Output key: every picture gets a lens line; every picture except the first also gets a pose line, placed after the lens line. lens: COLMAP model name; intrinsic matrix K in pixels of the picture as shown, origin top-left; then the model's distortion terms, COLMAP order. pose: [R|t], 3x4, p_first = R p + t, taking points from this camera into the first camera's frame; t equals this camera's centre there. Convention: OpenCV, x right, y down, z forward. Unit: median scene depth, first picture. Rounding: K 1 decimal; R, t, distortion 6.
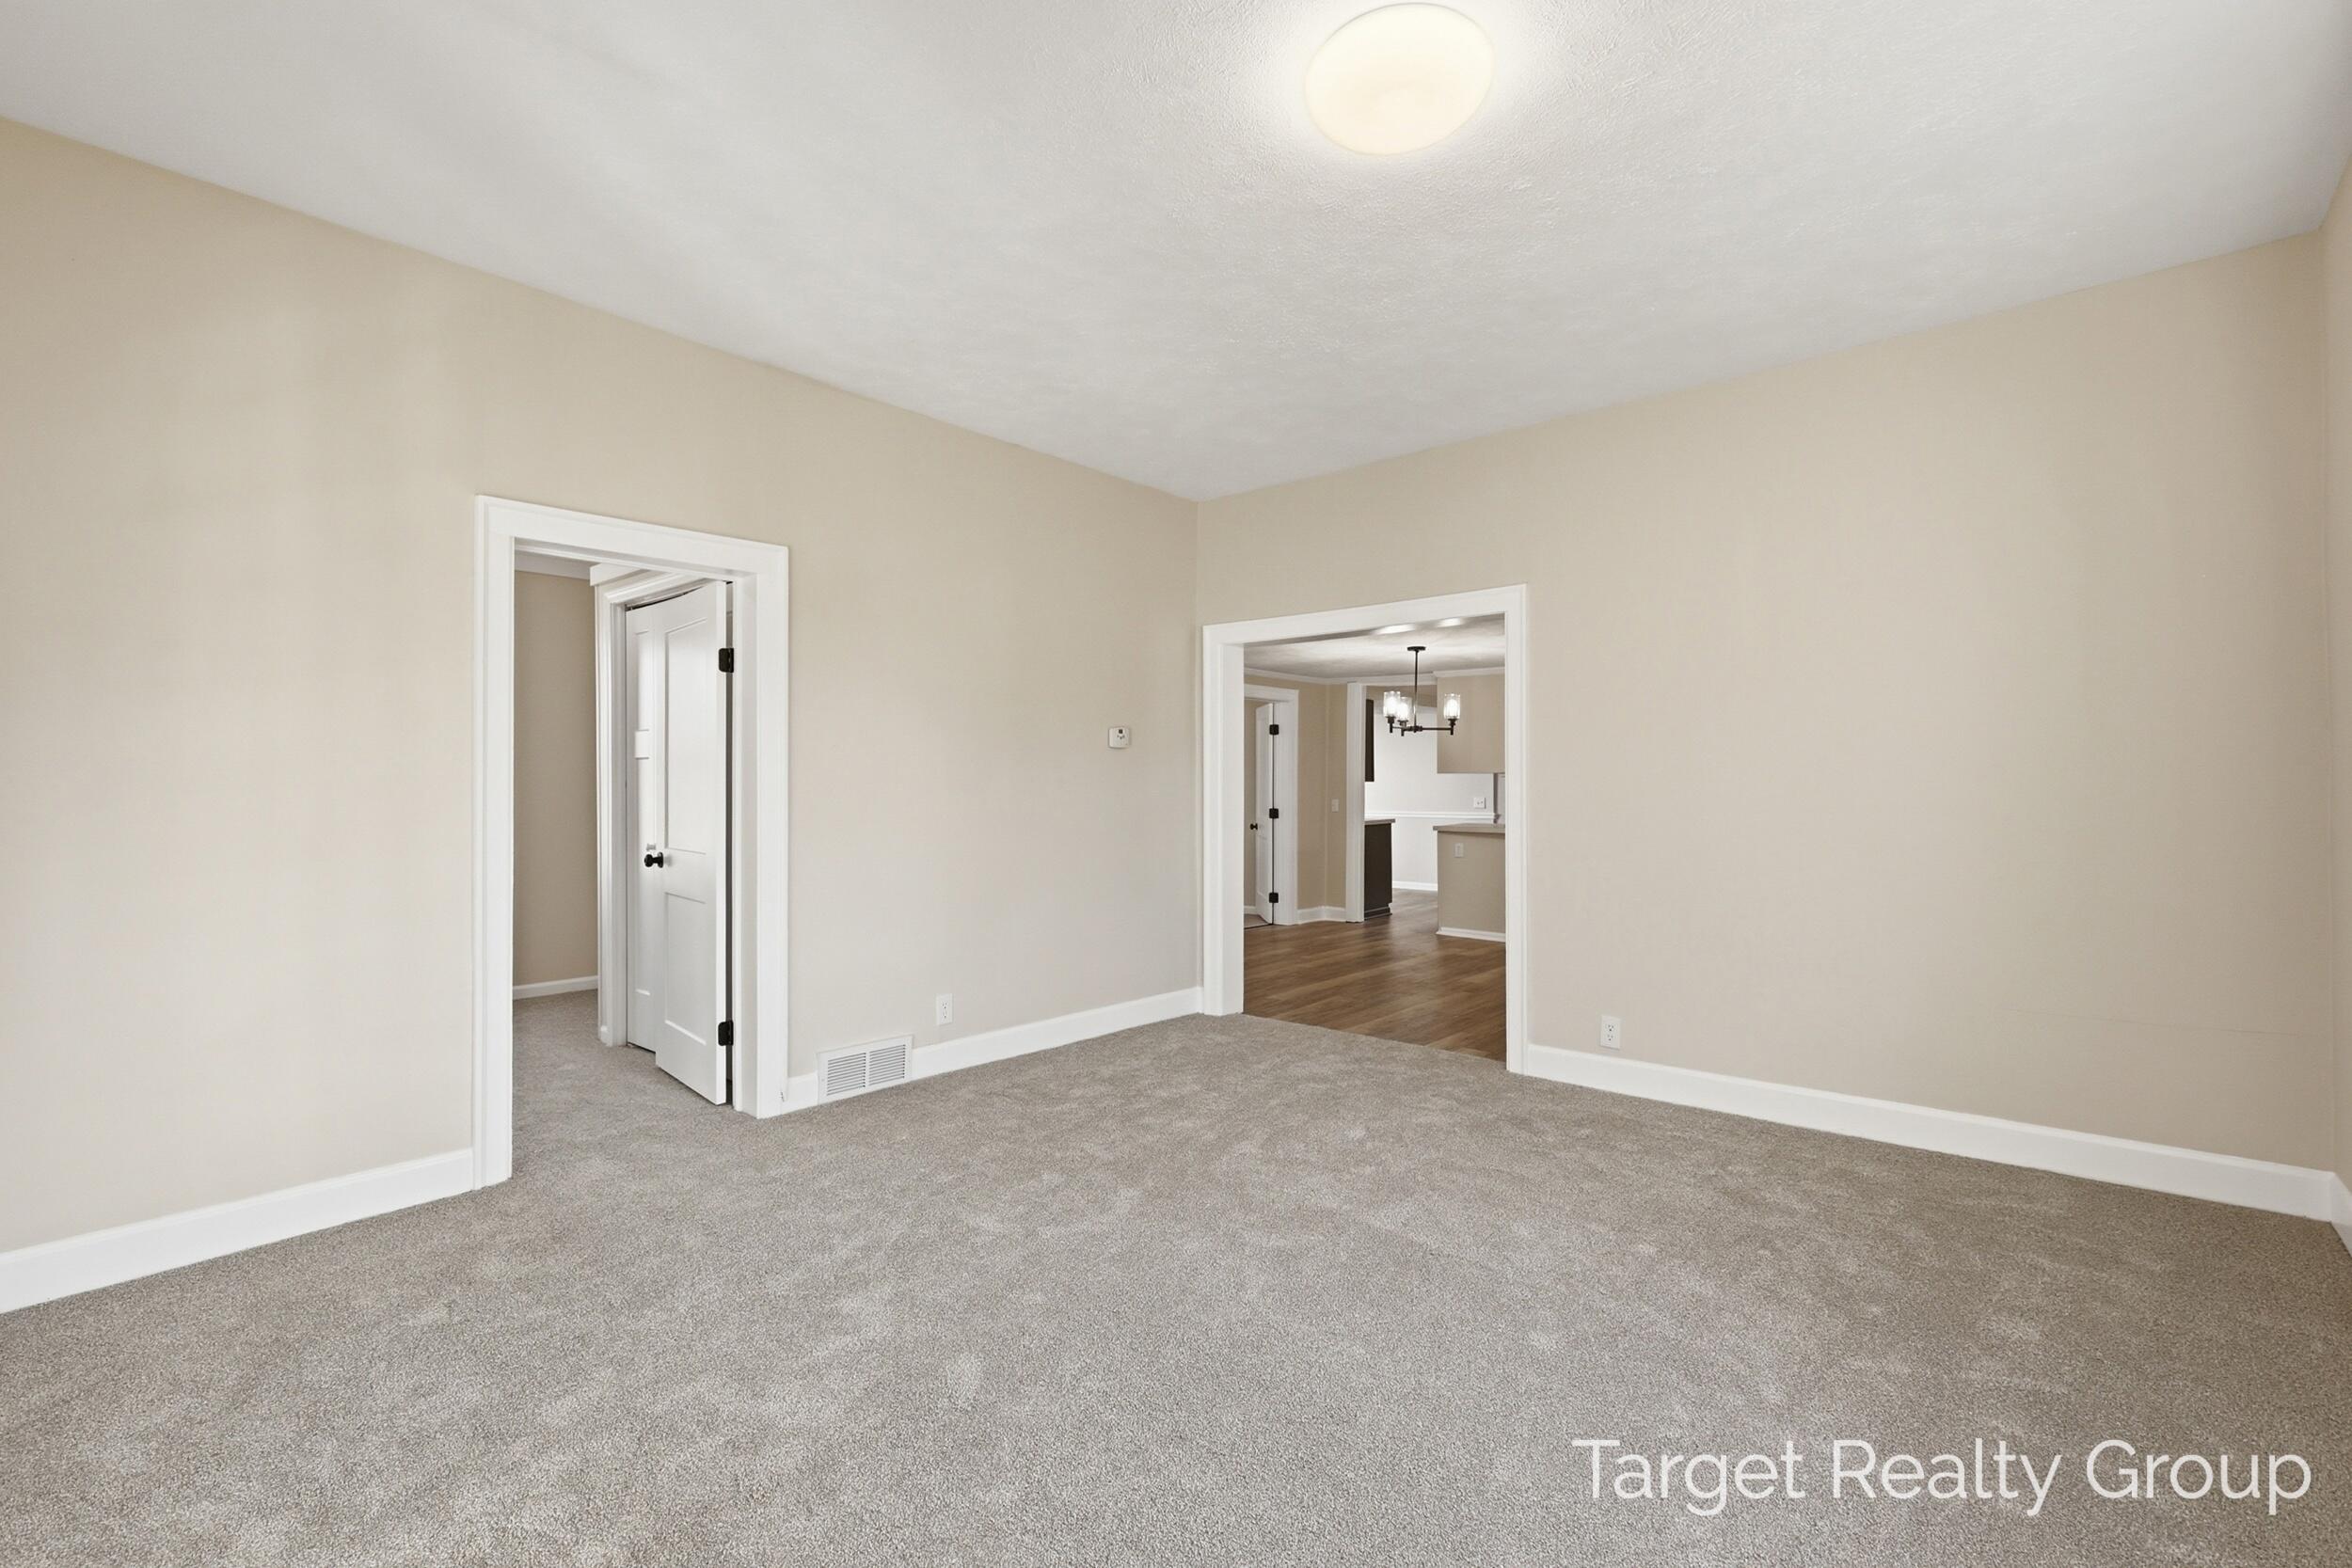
lens RADIAL K [[1026.2, 0, 1181.0], [0, 1026.2, 785.2], [0, 0, 1]] dist [0.011165, 0.000586]
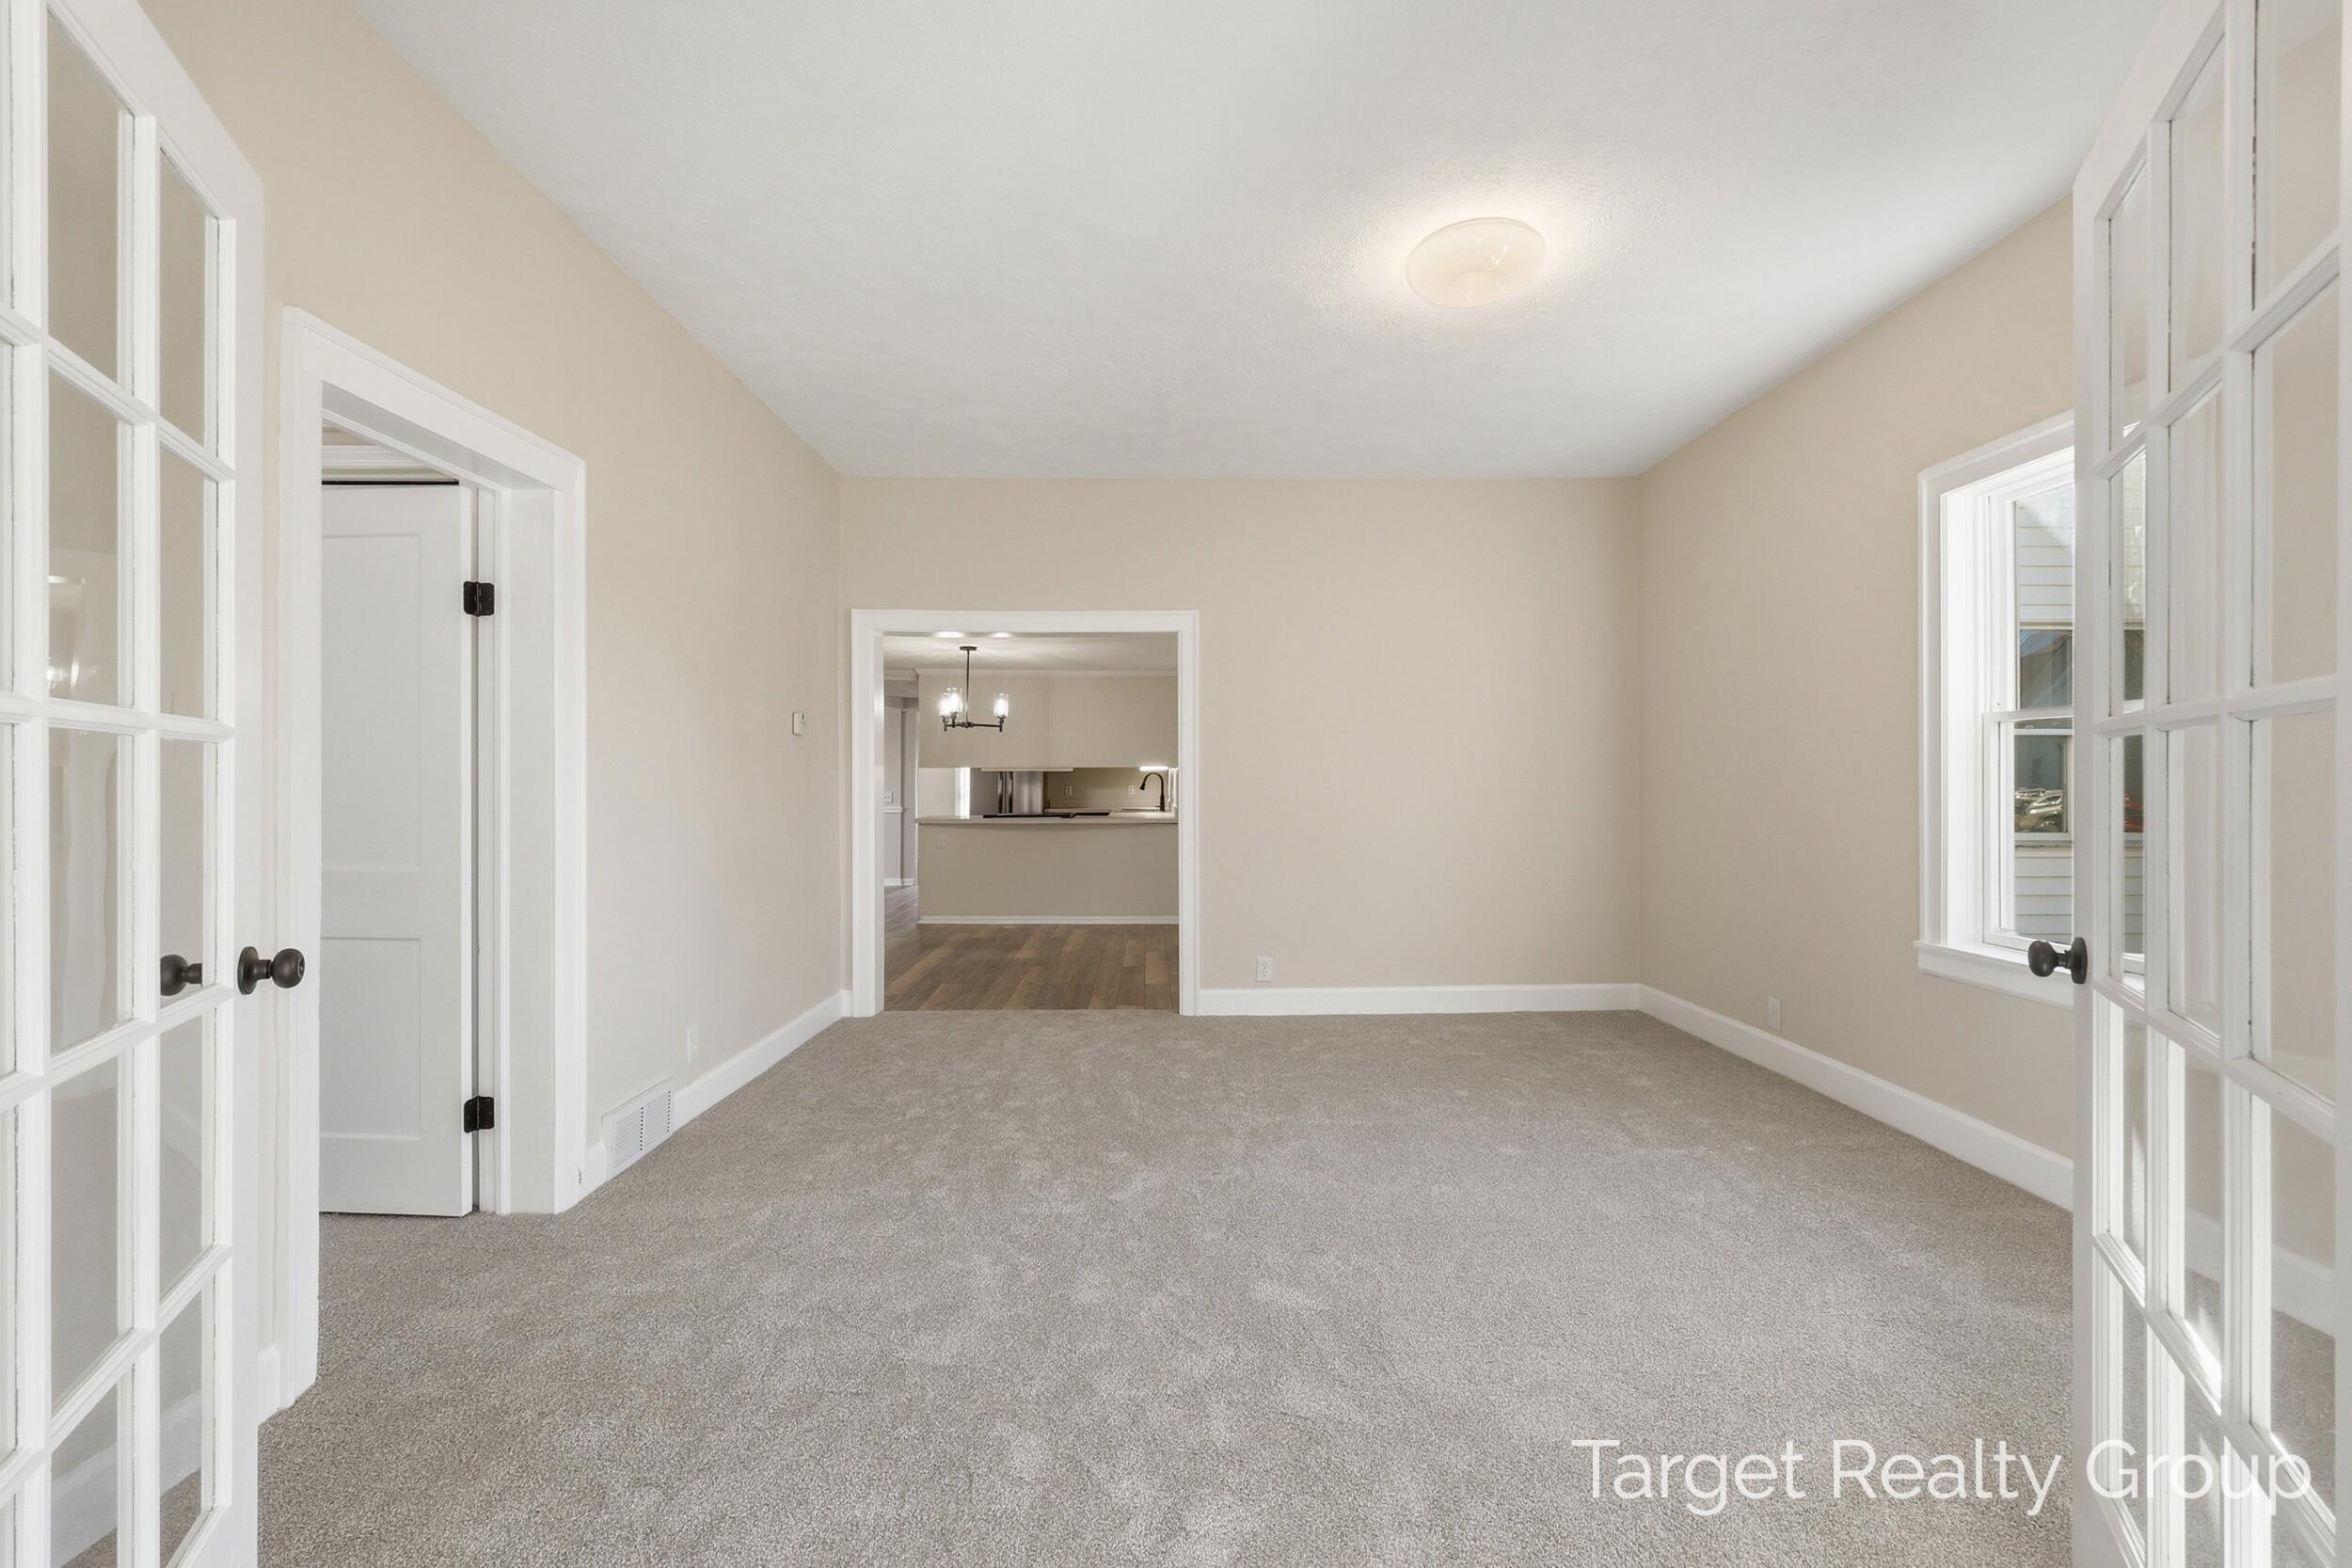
lens RADIAL K [[1026.2, 0, 1184.7], [0, 1026.2, 780.7], [0, 0, 1]] dist [0.011165, 0.000586]
pose [[0.744583, -0.000123, 0.667530, -0.490988], [0.001909, 0.999996, -0.001946, 0.008048], [-0.667527, 0.002724, 0.744581, 0.111828]]
